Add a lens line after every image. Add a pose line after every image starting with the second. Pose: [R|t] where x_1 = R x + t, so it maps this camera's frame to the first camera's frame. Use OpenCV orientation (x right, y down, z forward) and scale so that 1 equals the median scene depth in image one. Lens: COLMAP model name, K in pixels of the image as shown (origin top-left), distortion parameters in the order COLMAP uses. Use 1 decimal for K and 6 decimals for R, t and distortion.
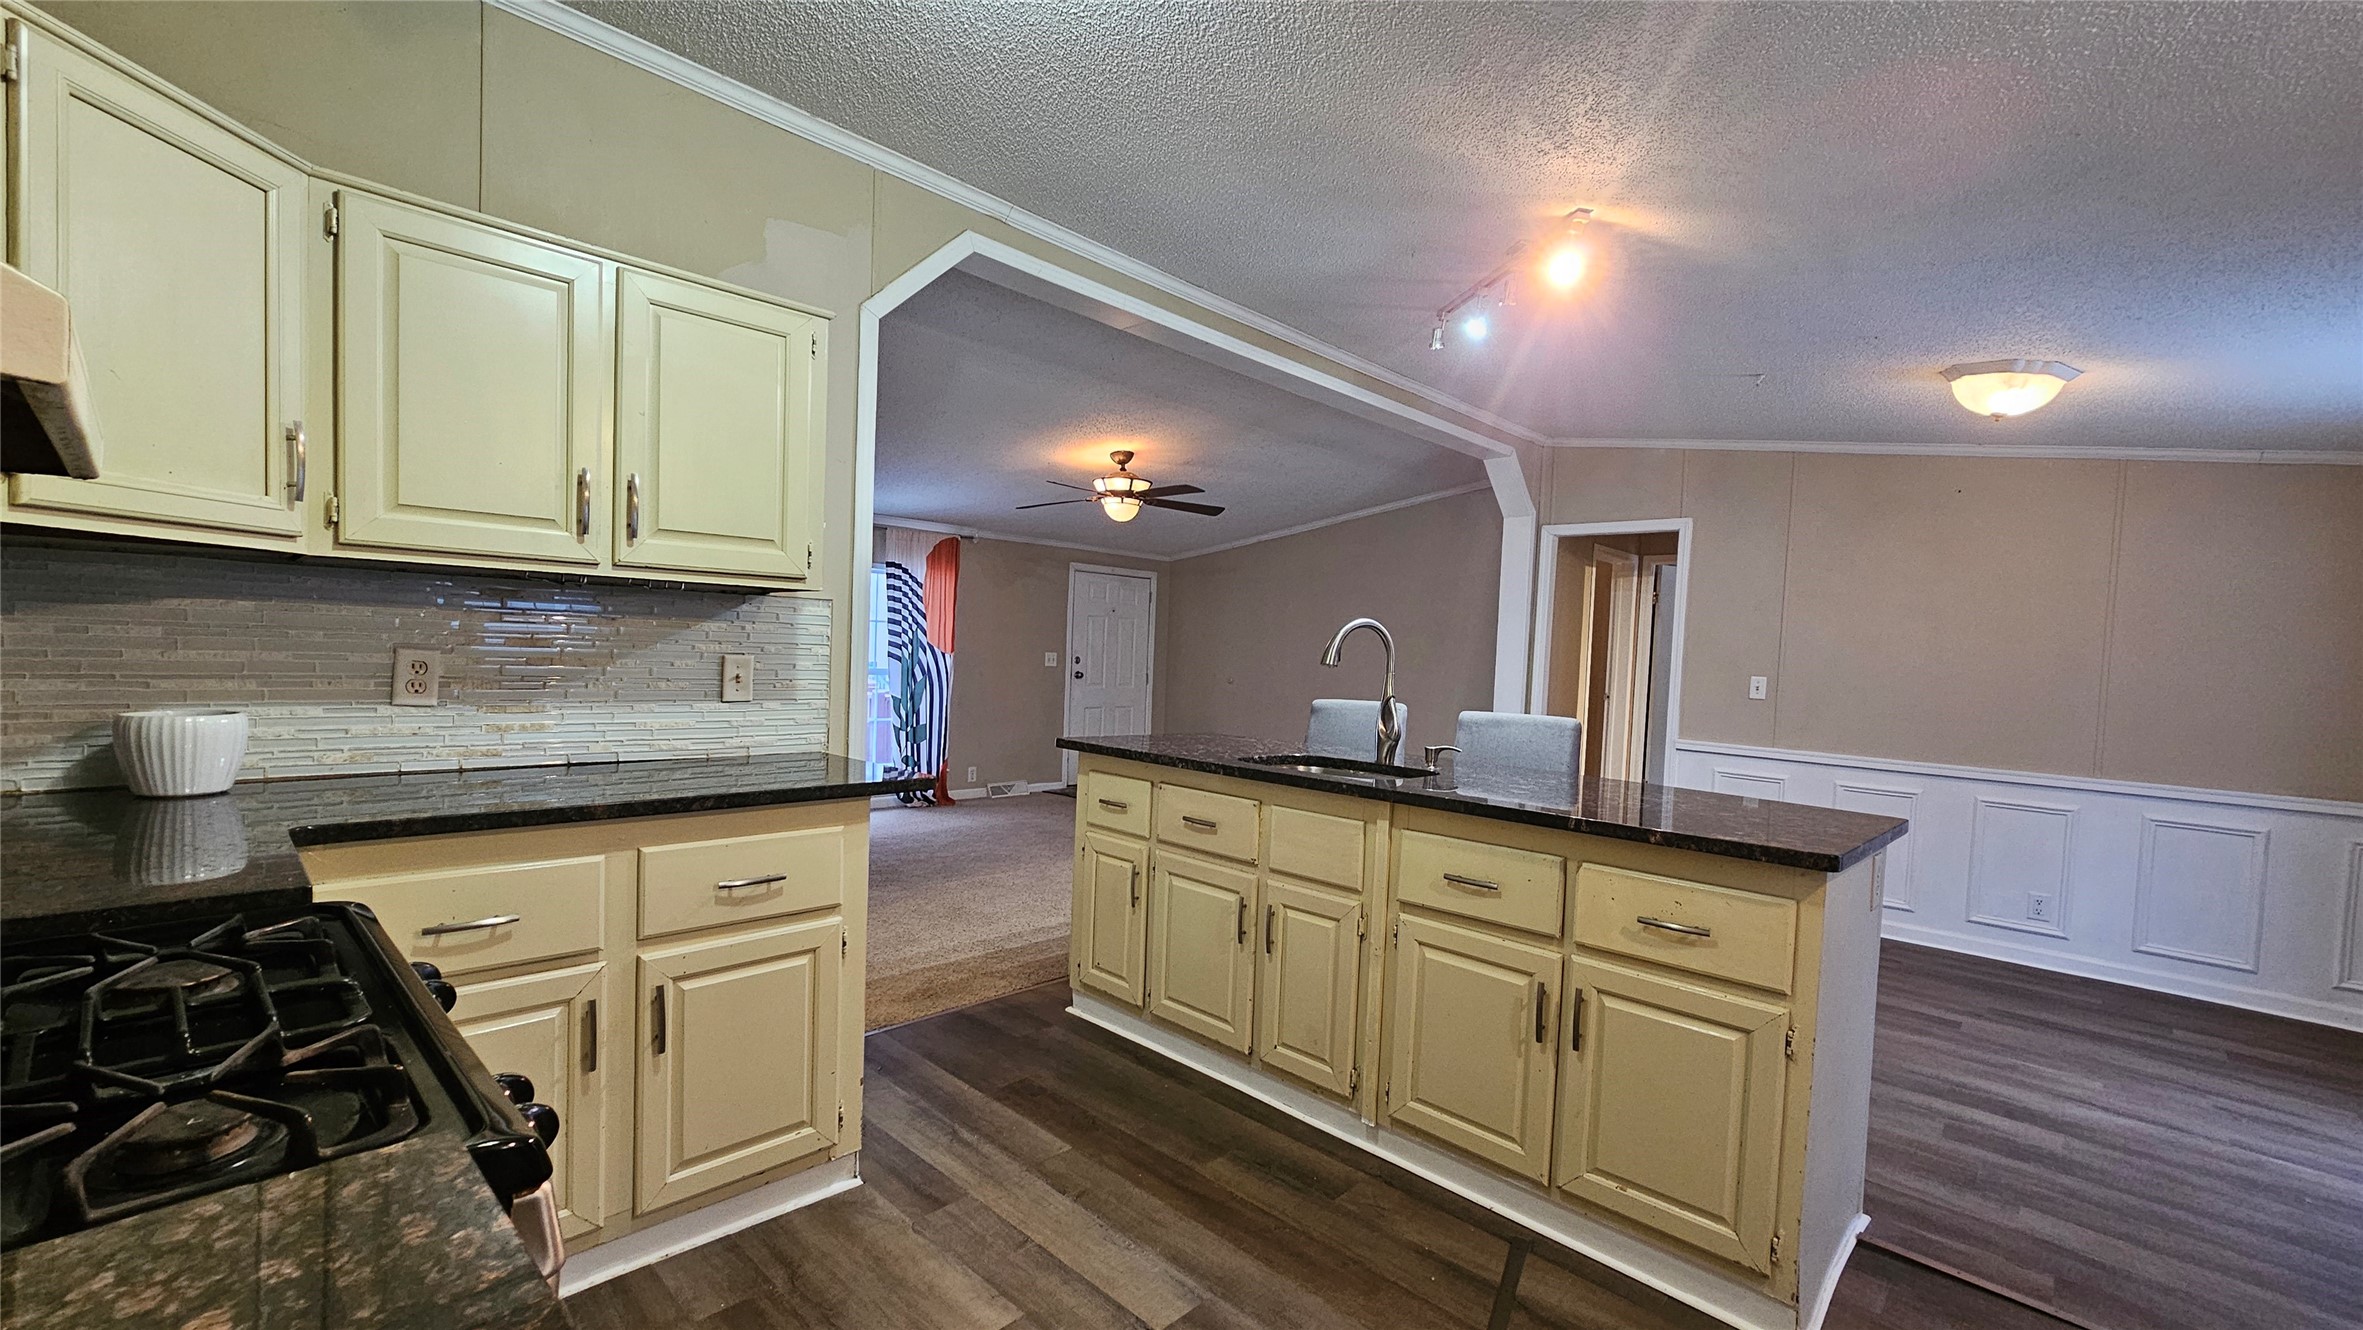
lens RADIAL K [[963.9, 0, 1195.8], [0, 963.9, 685.7], [0, 0, 1]] dist [0.000161, -0.000026]
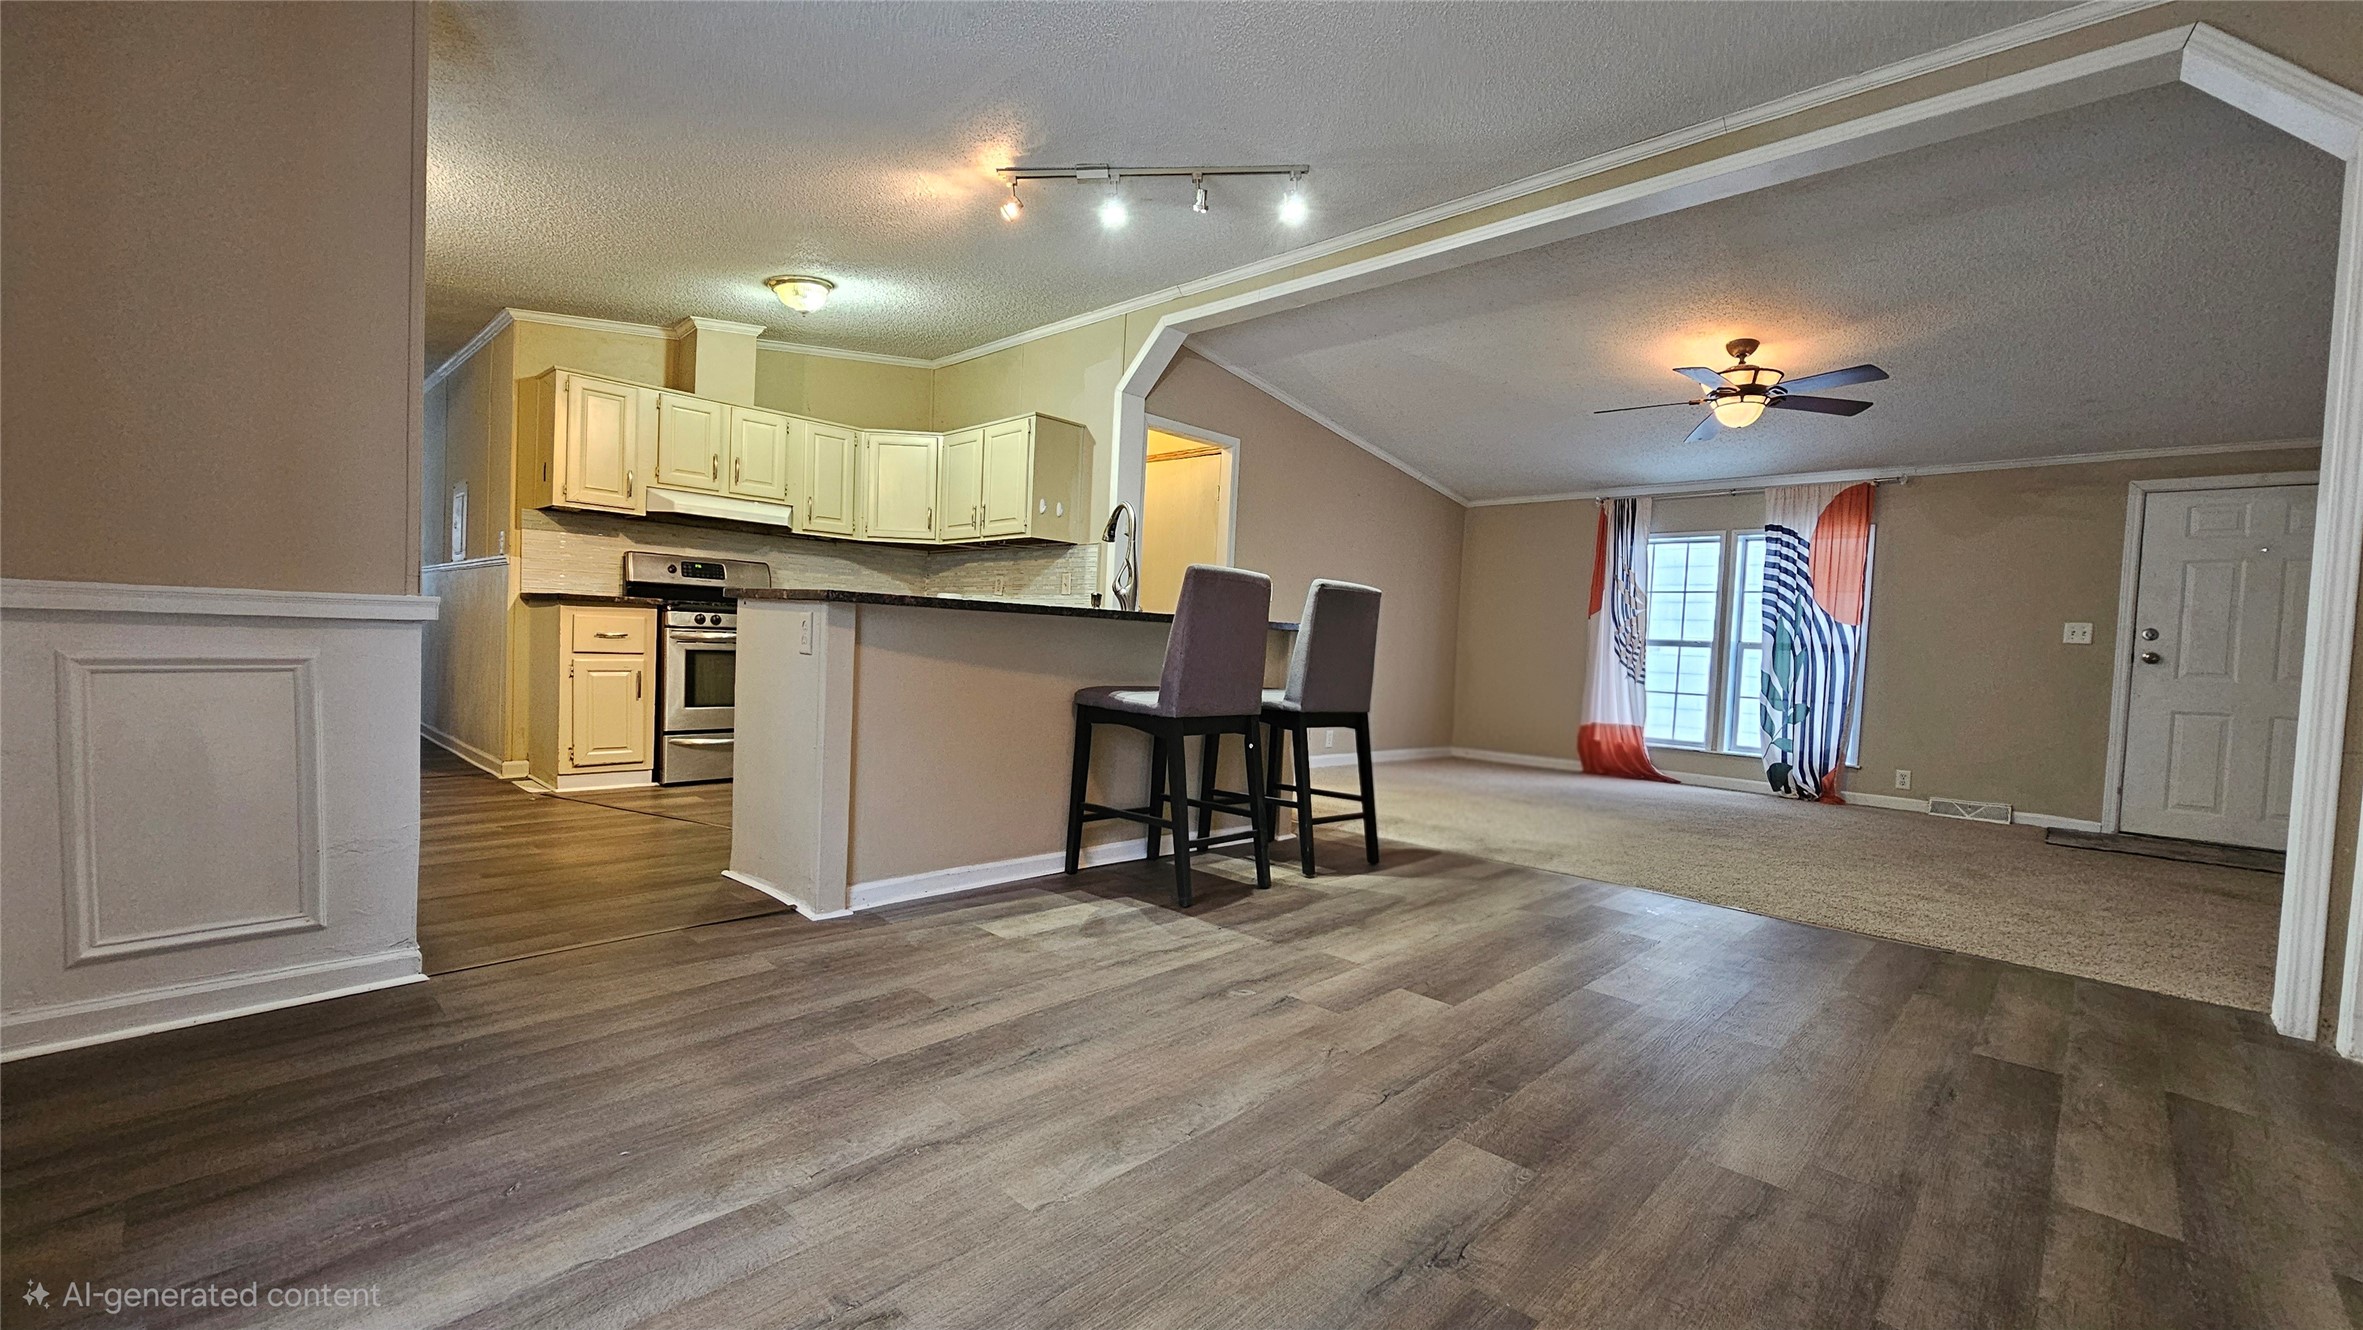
lens RADIAL K [[969.5, 0, 1187.1], [0, 969.5, 681.5], [0, 0, 1]] dist [-0.001437, -0.000376]
pose [[-0.001017, -0.001848, -0.999998, 1.402527], [-0.083261, 0.996526, -0.001757, 0.158006], [0.996527, 0.083259, -0.001167, 1.055785]]
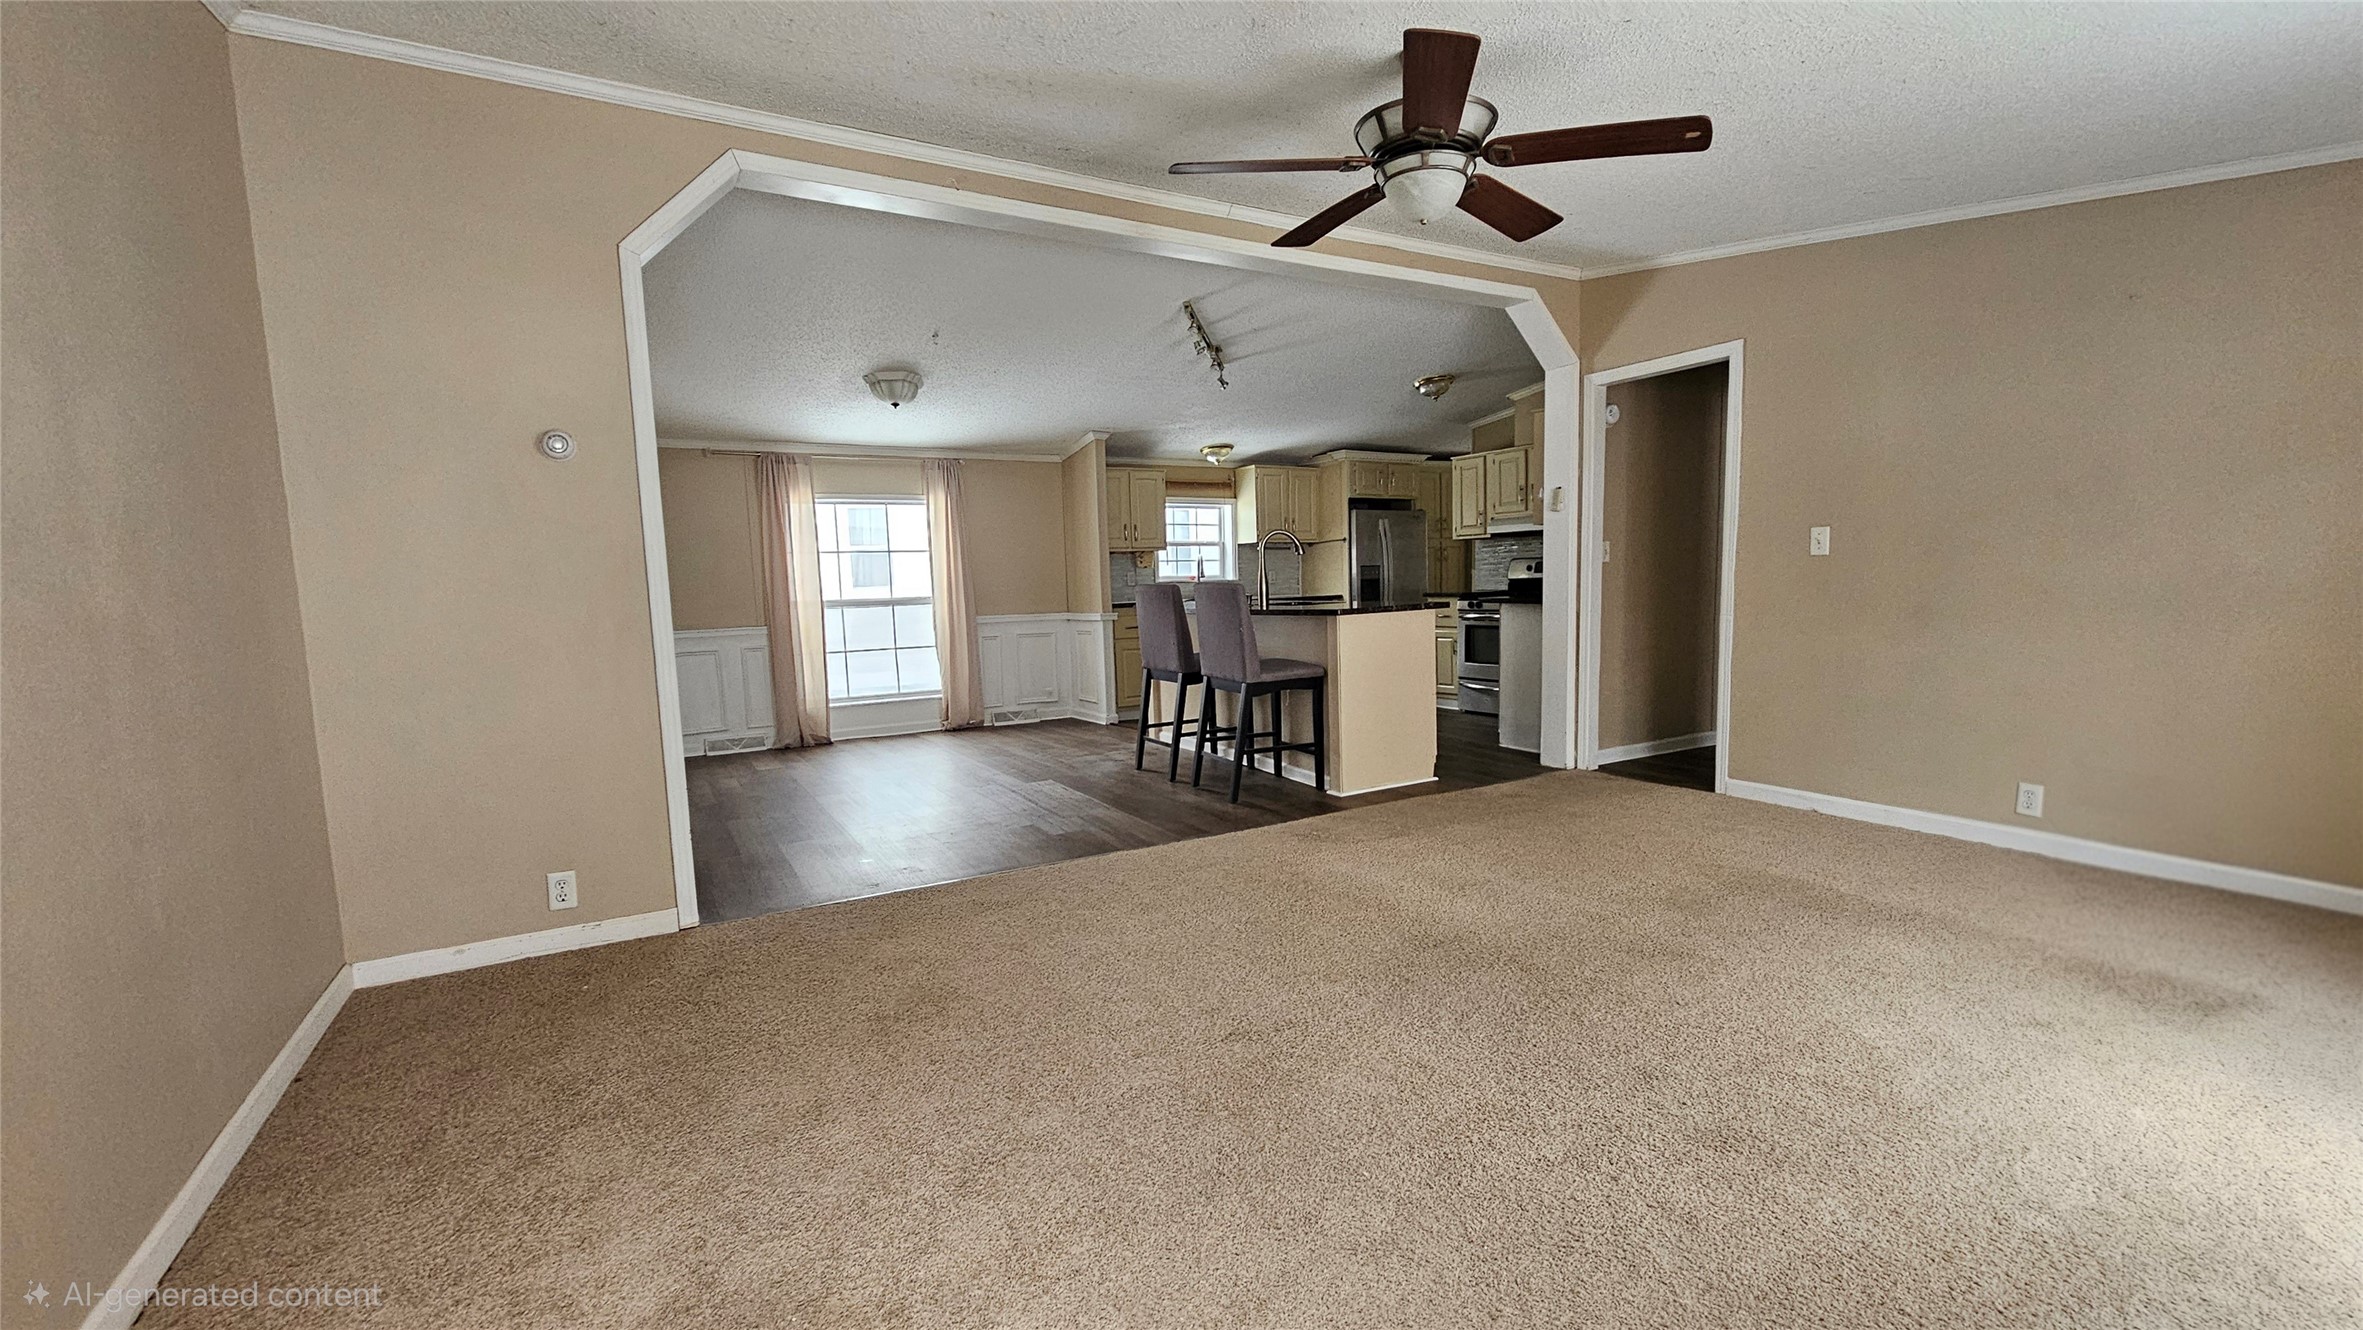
lens RADIAL K [[975.2, 0, 1181.8], [0, 975.2, 675.8], [0, 0, 1]] dist [0.000341, 0.000149]
pose [[-0.958073, -0.041992, 0.283429, -0.185616], [0.000043, 0.989181, 0.146697, -0.062586], [-0.286523, 0.140559, -0.947707, 2.783029]]
